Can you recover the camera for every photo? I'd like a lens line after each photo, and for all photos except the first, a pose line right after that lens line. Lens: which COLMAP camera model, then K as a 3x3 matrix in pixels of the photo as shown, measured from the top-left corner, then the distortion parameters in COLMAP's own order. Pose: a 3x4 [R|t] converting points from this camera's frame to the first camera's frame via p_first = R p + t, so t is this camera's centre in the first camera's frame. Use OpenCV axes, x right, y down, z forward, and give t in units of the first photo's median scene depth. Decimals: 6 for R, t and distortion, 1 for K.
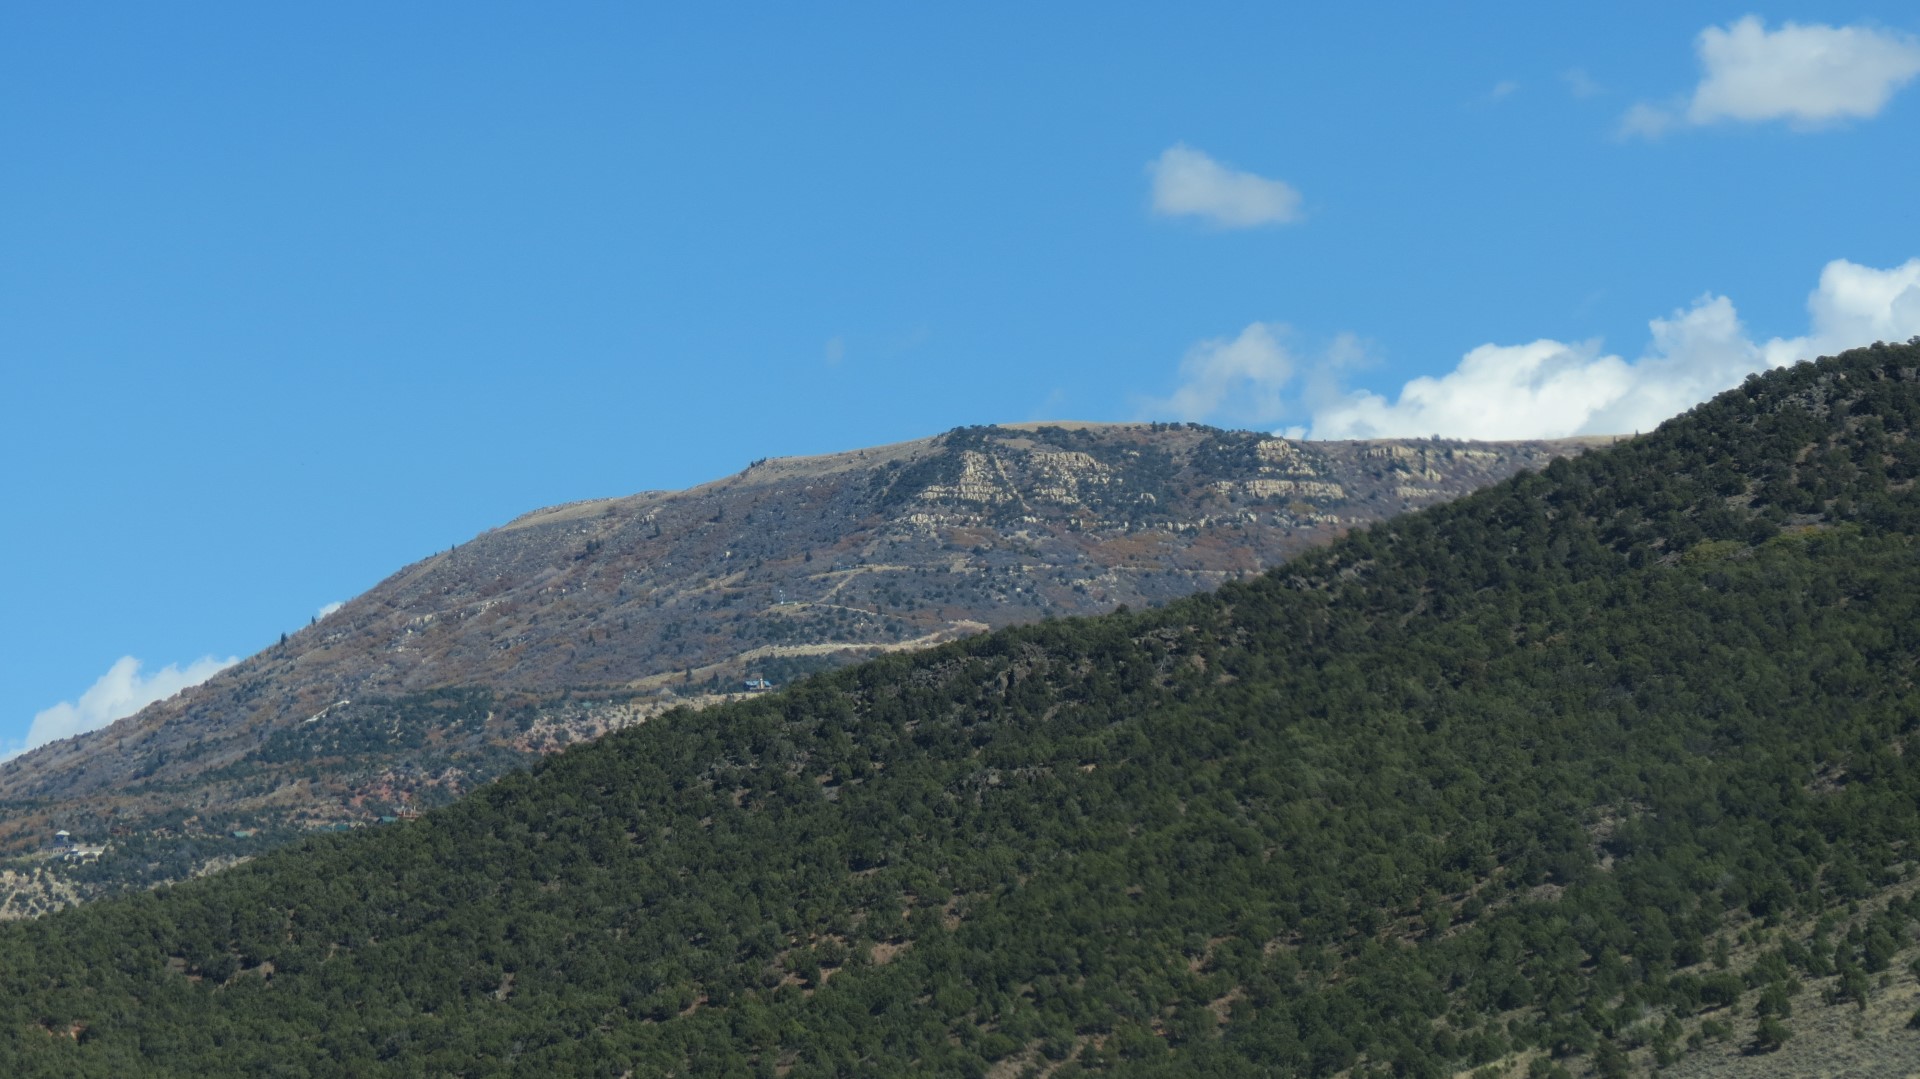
lens RADIAL K [[8892.3, 0, 960.0], [0, 8892.3, 539.5], [0, 0, 1]] dist [0.272897, -17.556846]
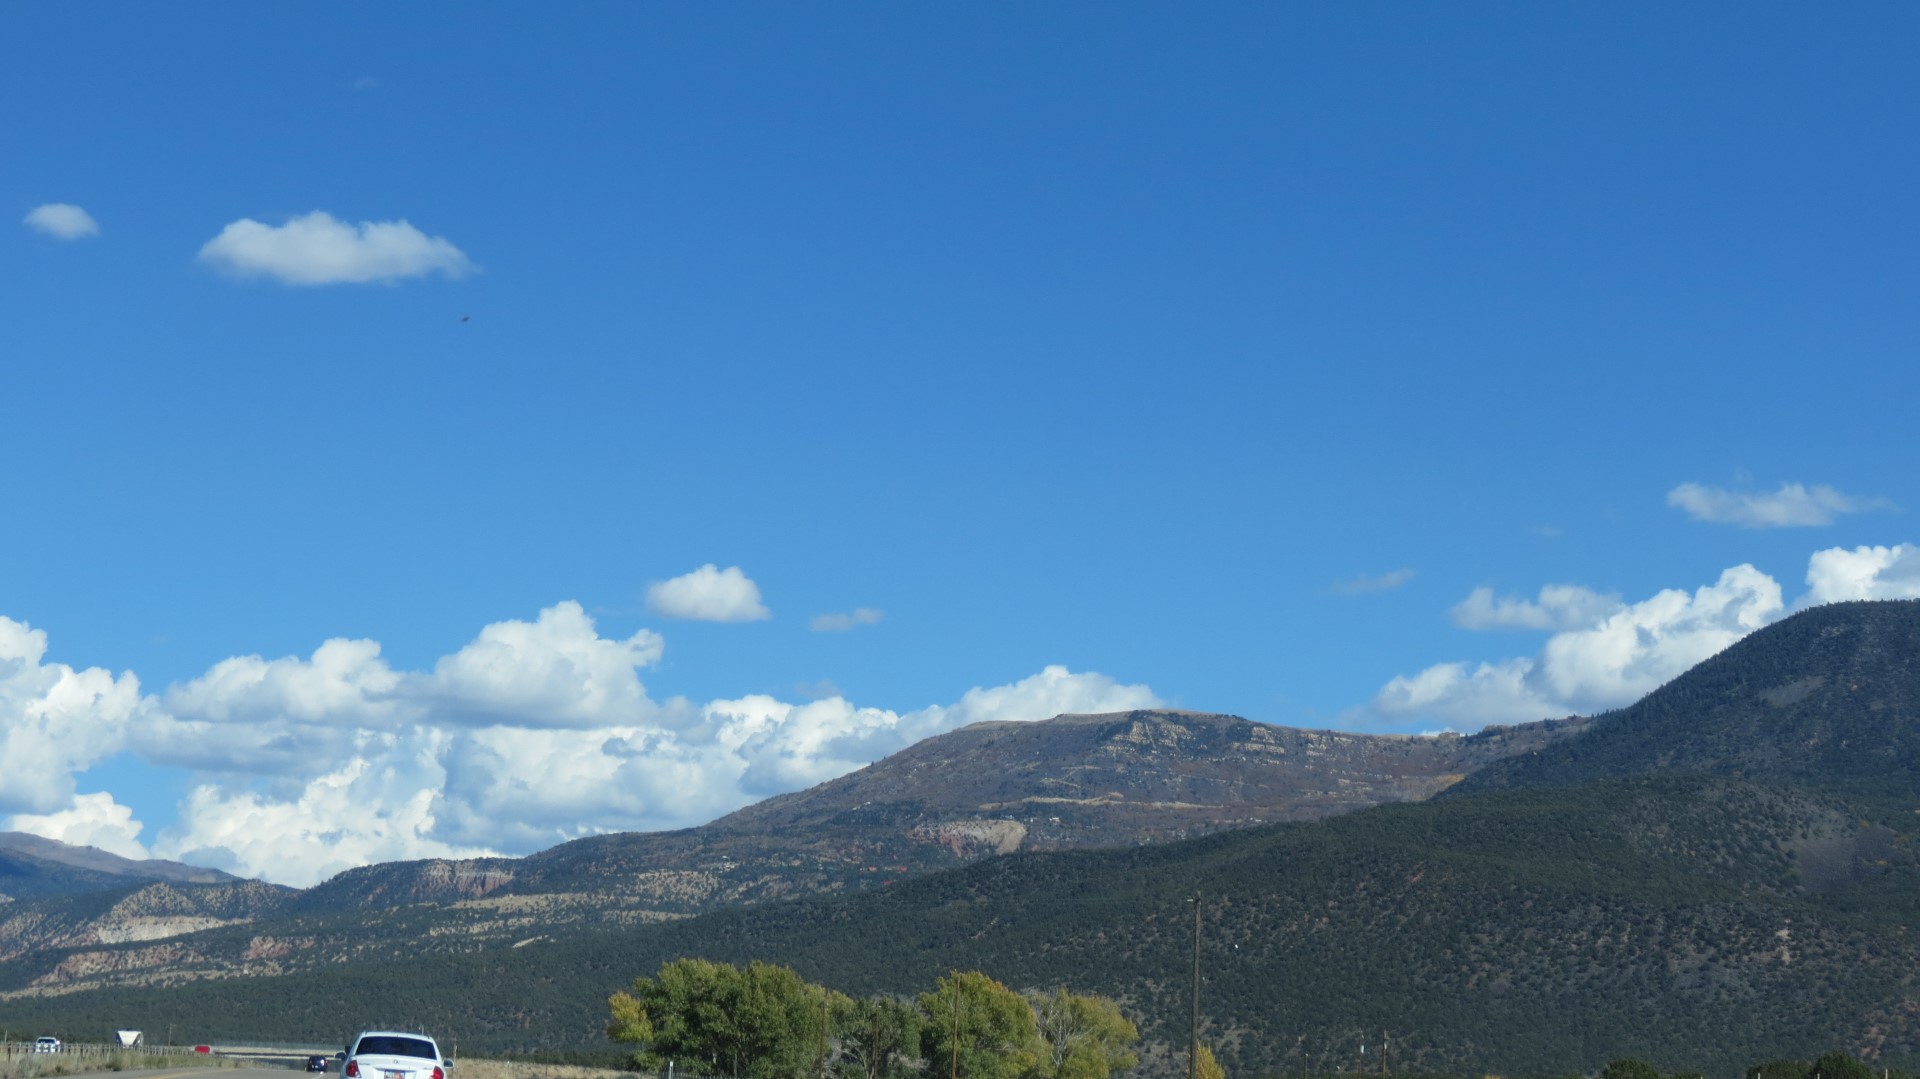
lens RADIAL K [[4670.3, 0, 960.0], [0, 4670.3, 539.5], [0, 0, 1]] dist [-0.145450, -0.015147]
pose [[0.990868, 0.088423, -0.101794, 0.094561], [-0.090325, 0.995811, -0.014223, -0.043955], [0.100110, 0.023288, 0.994704, -0.368052]]
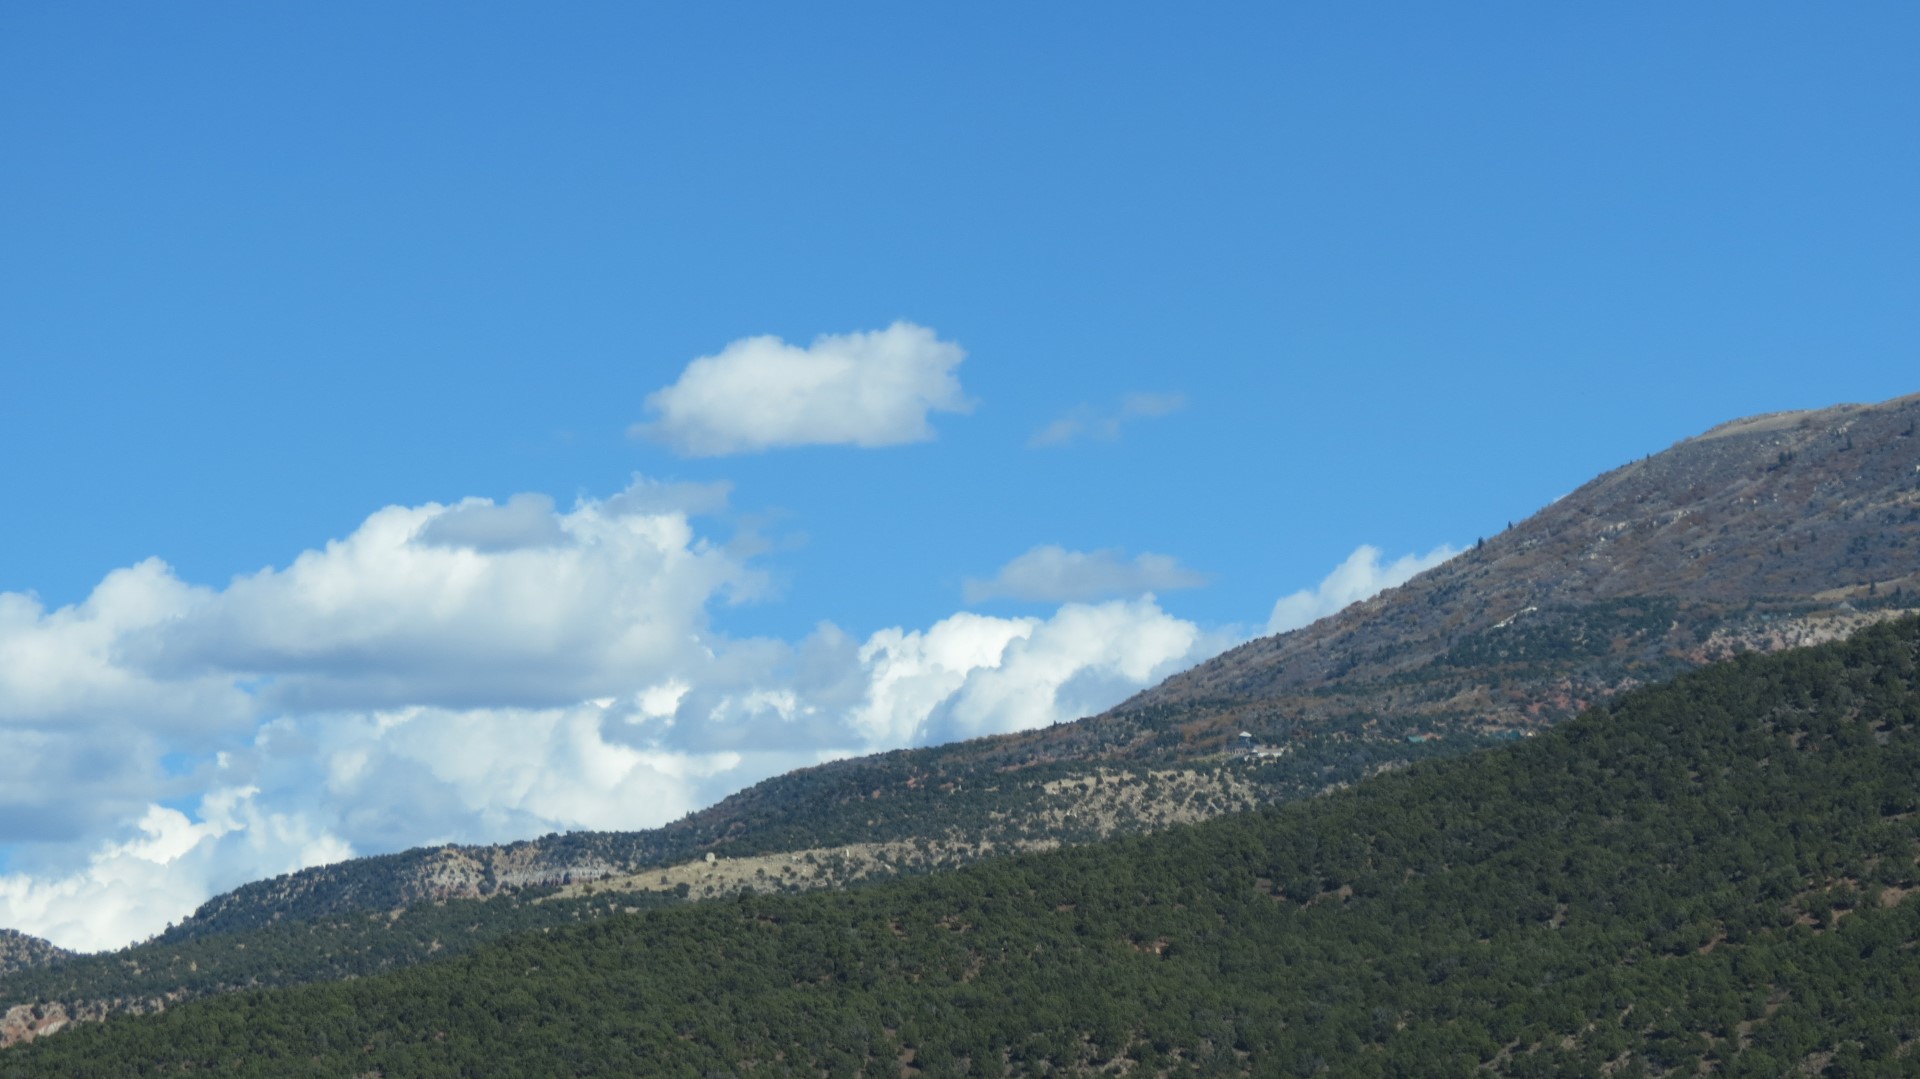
lens RADIAL K [[8892.3, 0, 960.0], [0, 8892.3, 539.5], [0, 0, 1]] dist [0.272897, -17.556846]
pose [[0.990190, 0.018137, -0.138547, 0.007547], [-0.016434, 0.999775, 0.013425, -0.002433], [0.138759, -0.011017, 0.990265, -0.019803]]
